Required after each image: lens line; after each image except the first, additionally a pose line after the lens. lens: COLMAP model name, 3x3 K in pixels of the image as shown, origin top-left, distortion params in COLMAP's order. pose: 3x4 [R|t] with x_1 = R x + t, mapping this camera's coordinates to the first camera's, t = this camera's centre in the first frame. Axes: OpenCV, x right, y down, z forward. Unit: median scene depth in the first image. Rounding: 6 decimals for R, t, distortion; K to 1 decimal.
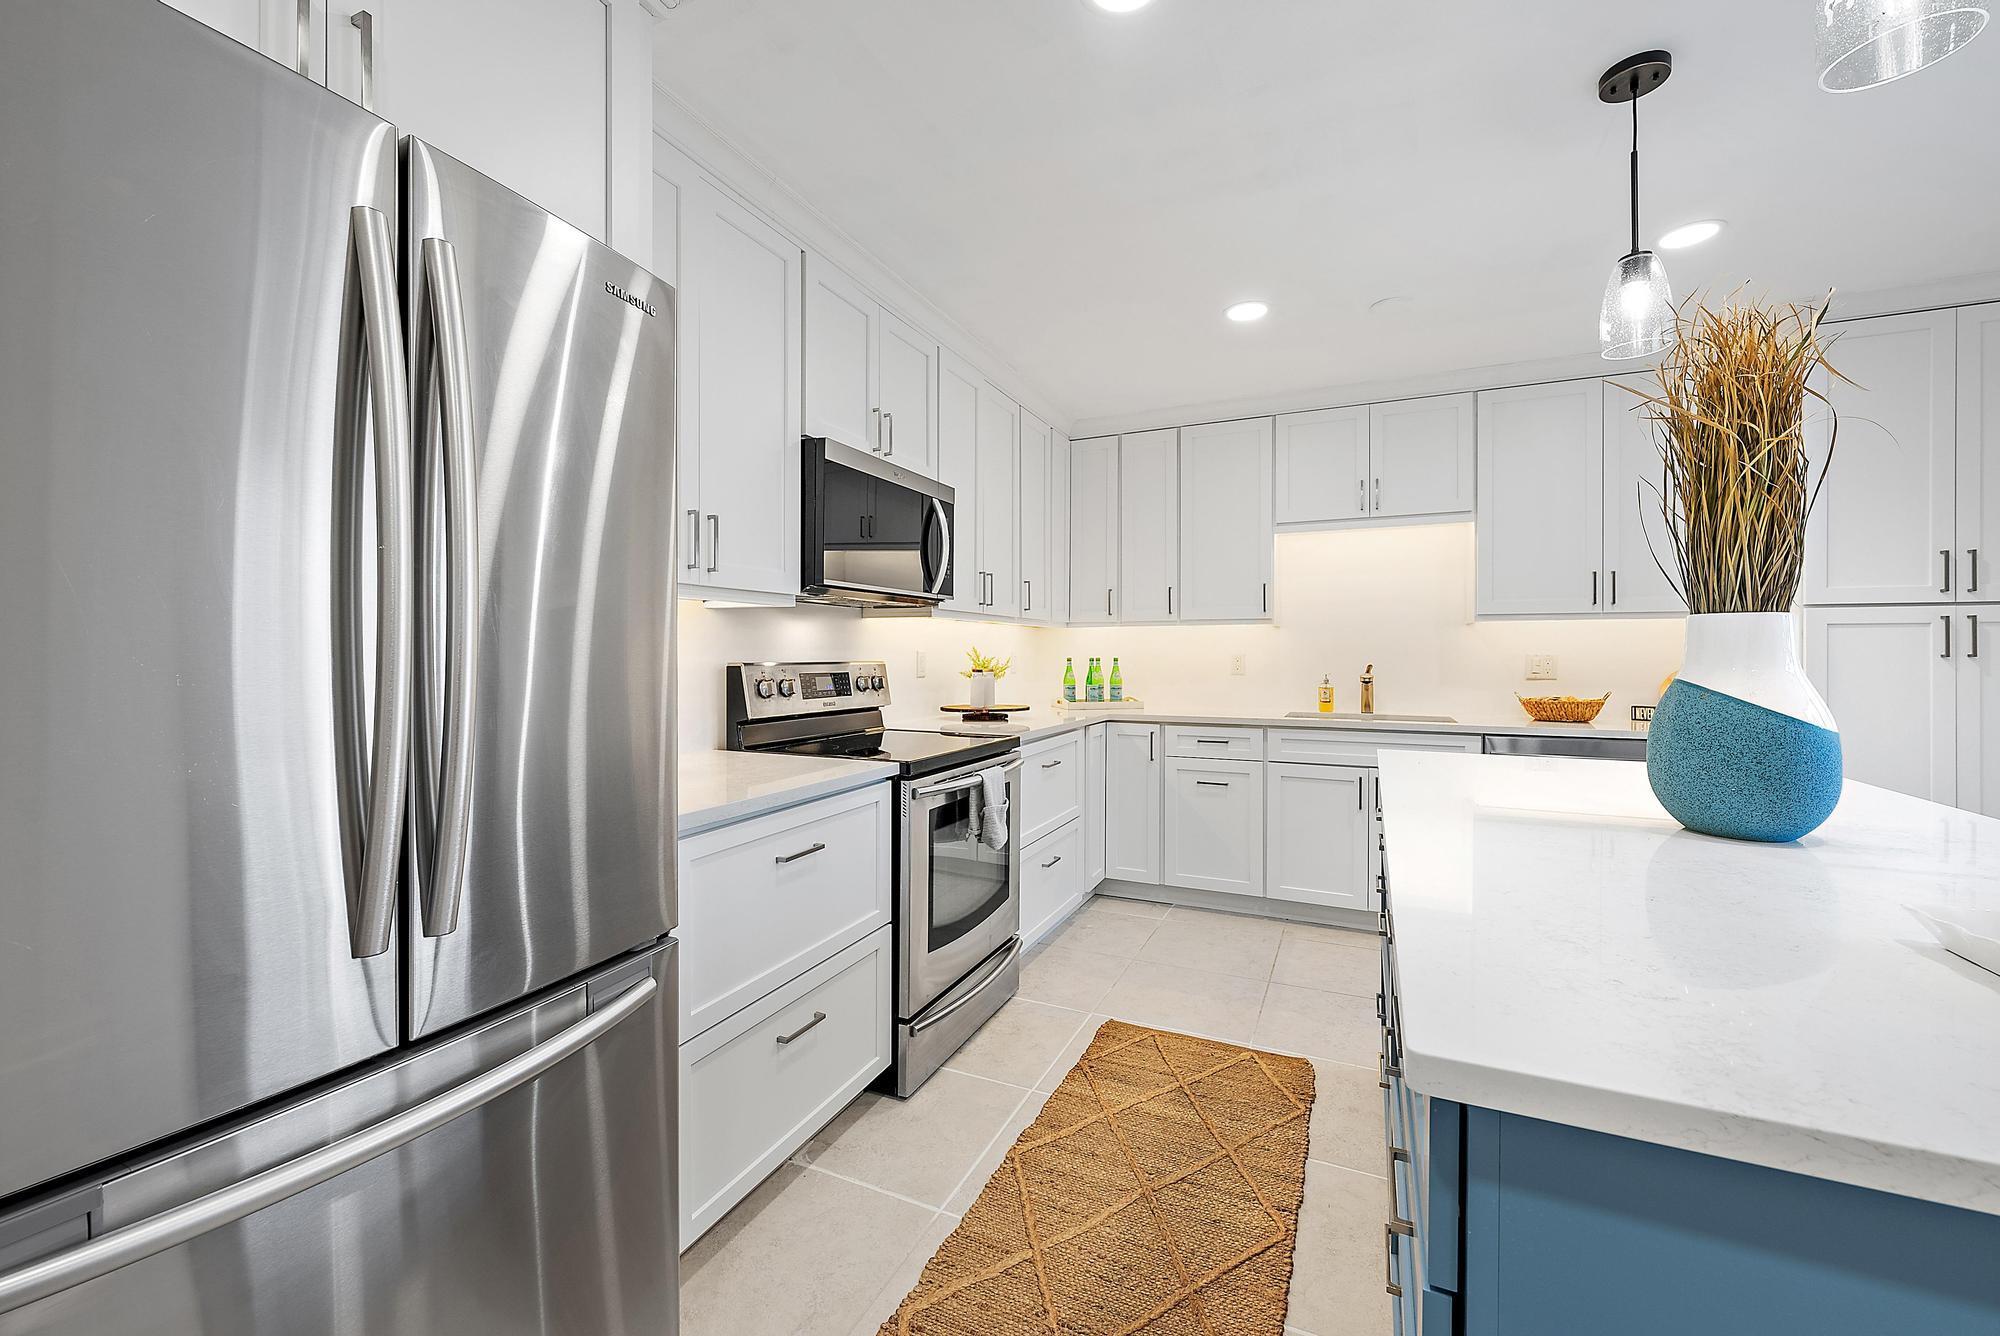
lens RADIAL K [[800.9, 0, 998.6], [0, 800.9, 662.2], [0, 0, 1]] dist [0.015705, -0.000171]
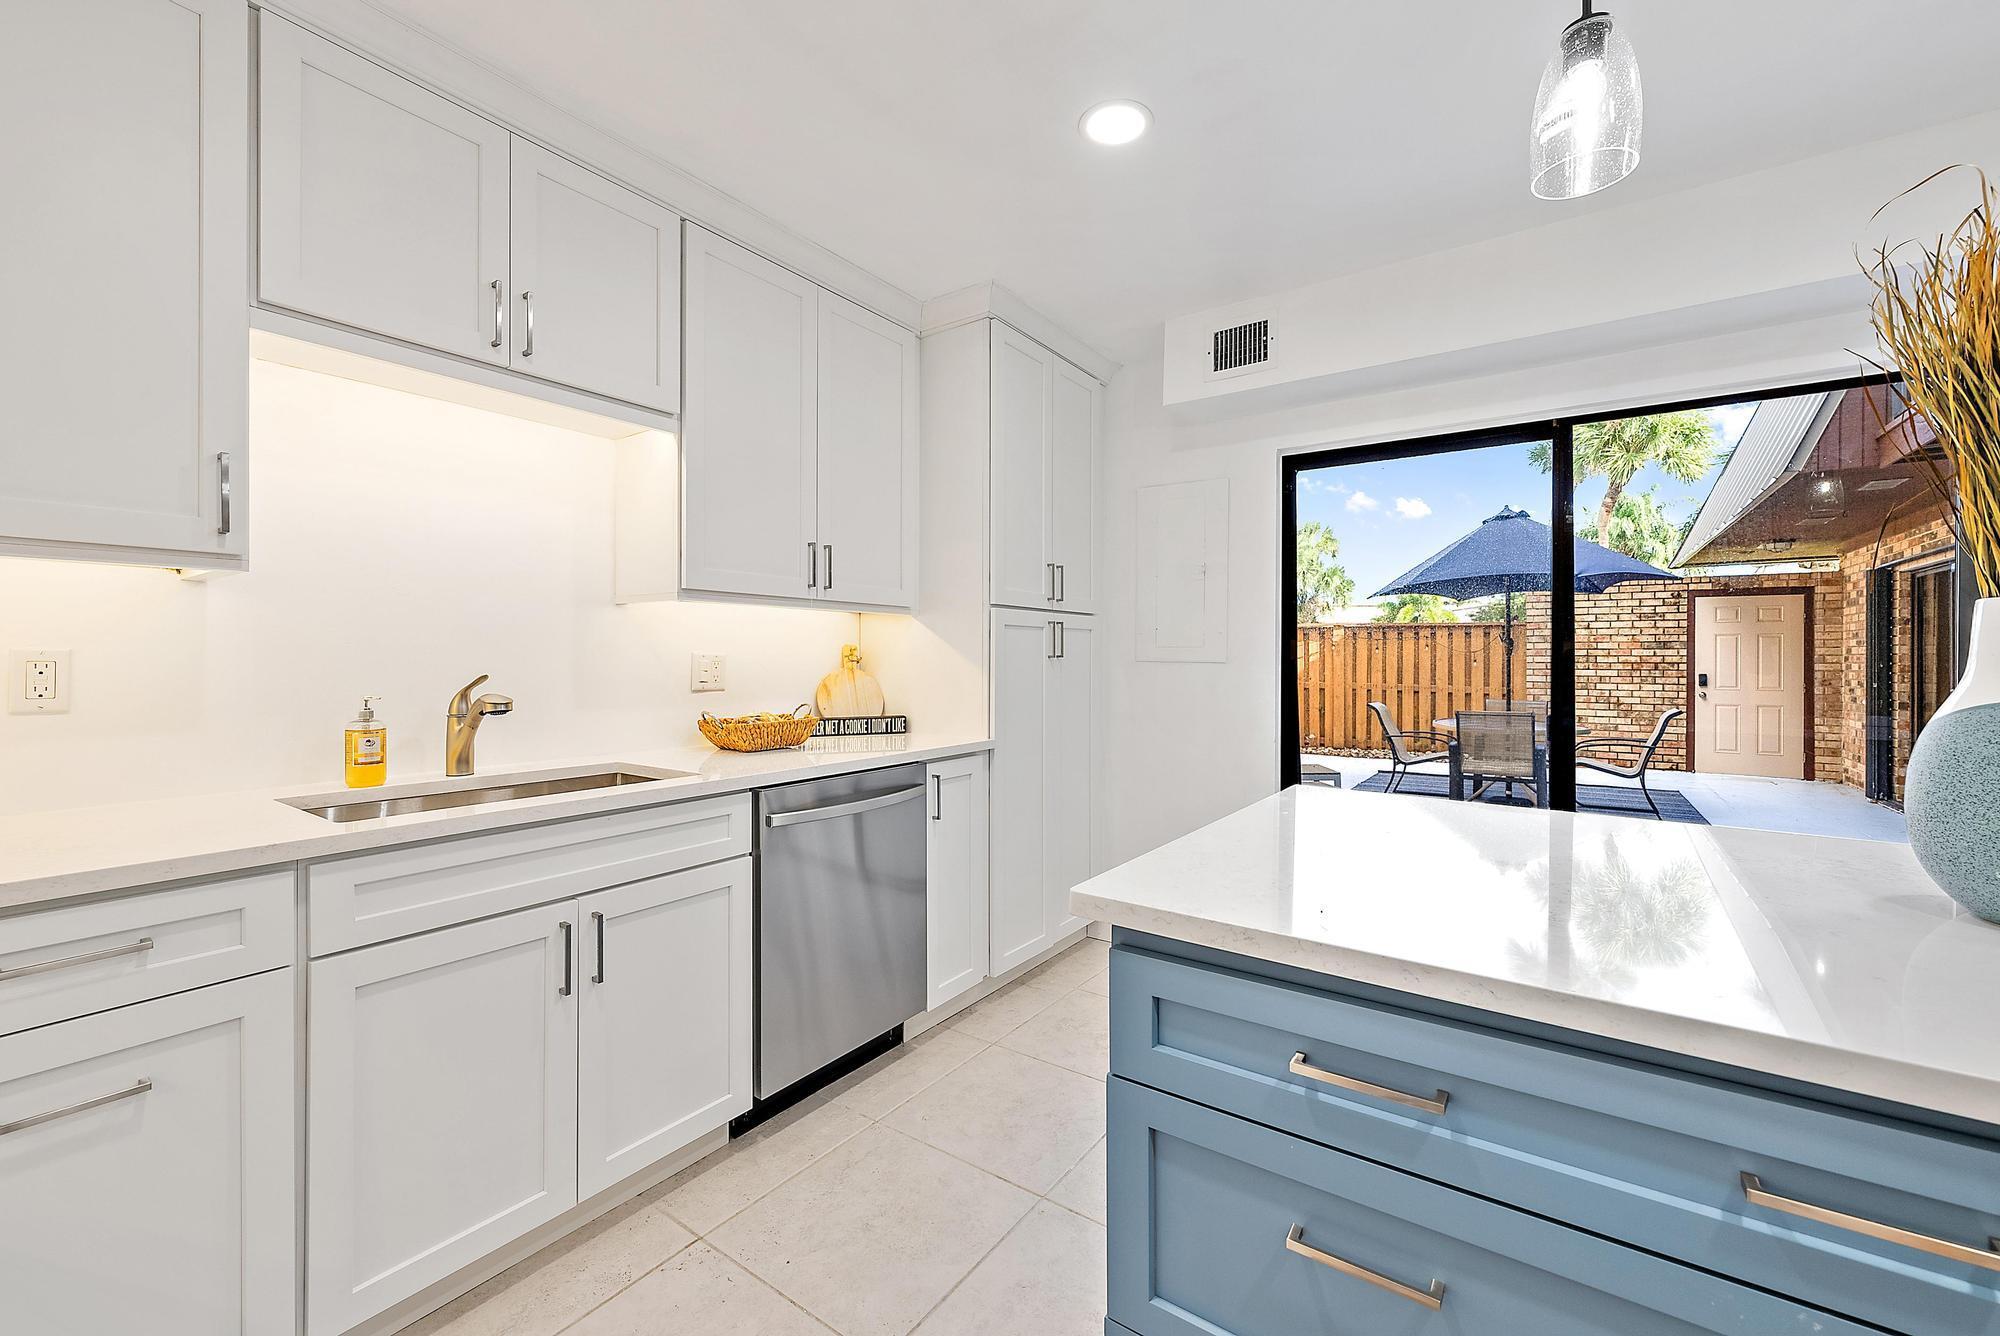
lens RADIAL K [[800.9, 0, 995.1], [0, 800.9, 657.4], [0, 0, 1]] dist [0.015705, -0.000171]
pose [[0.184822, -0.006896, 0.982748, 0.042906], [0.003041, 0.999975, 0.006445, -0.010745], [-0.982767, 0.001797, 0.184839, 0.640075]]
